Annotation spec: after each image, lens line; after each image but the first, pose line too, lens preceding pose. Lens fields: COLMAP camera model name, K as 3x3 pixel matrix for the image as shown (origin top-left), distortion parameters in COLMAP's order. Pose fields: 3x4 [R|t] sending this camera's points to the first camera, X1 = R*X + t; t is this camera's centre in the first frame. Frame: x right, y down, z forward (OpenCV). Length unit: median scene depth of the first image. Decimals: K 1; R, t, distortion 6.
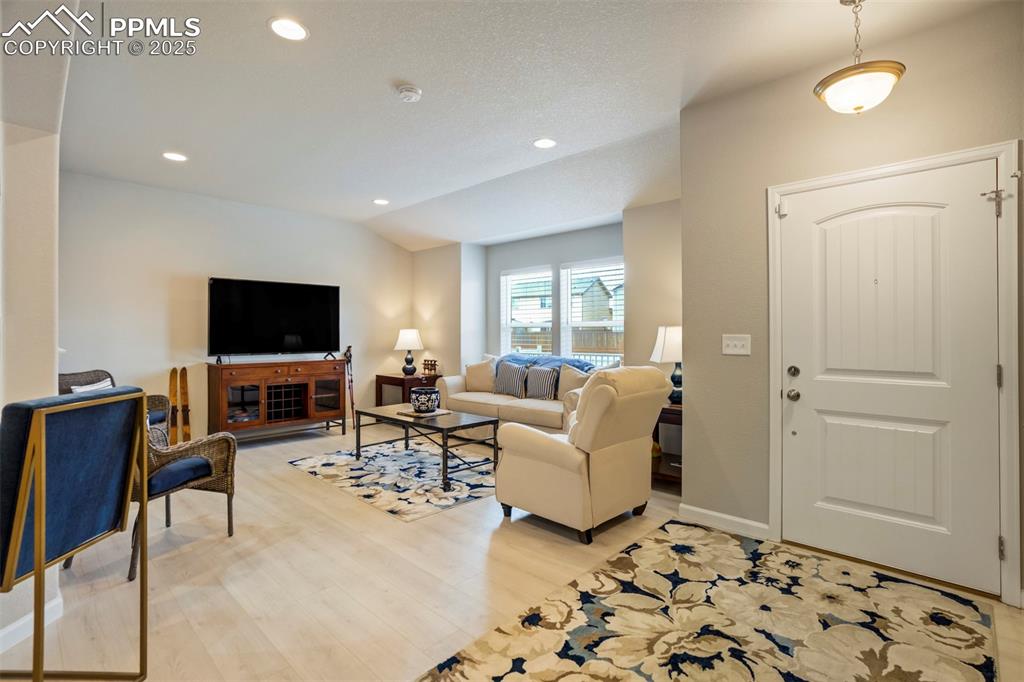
lens RADIAL K [[482.2, 0, 513.8], [0, 482.2, 331.4], [0, 0, 1]] dist [-0.009996, 0.001004]
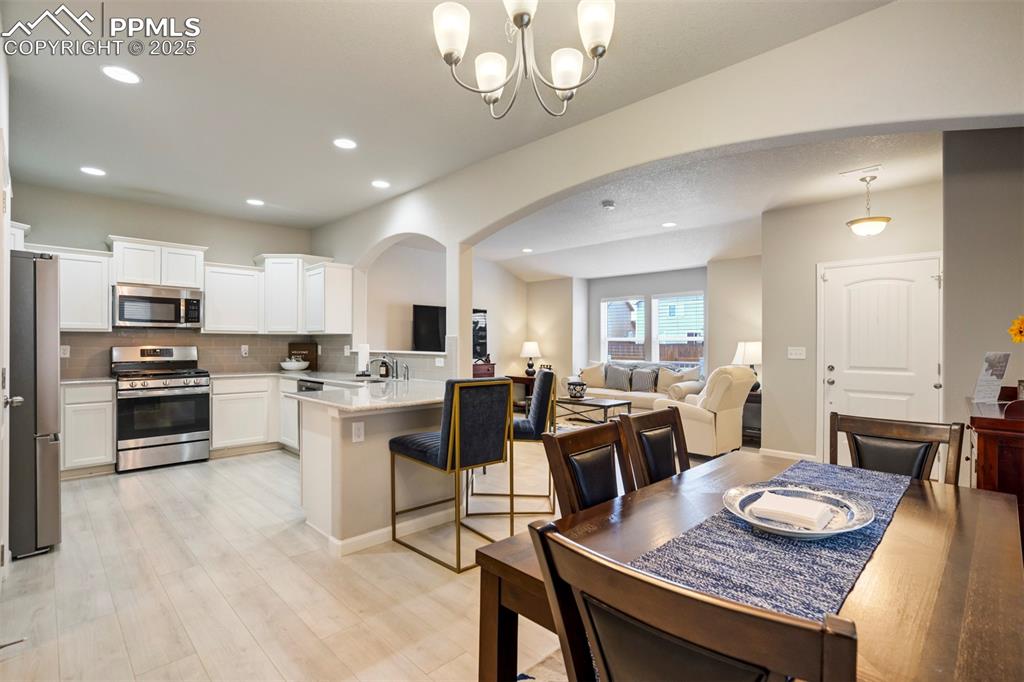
lens RADIAL K [[479.3, 0, 518.9], [0, 479.3, 346.1], [0, 0, 1]] dist [-0.039096, 0.021337]
pose [[0.999802, 0.006991, -0.018635, -0.326284], [-0.006858, 0.999951, 0.007183, -0.002118], [0.018684, -0.007053, 0.999801, -0.465546]]
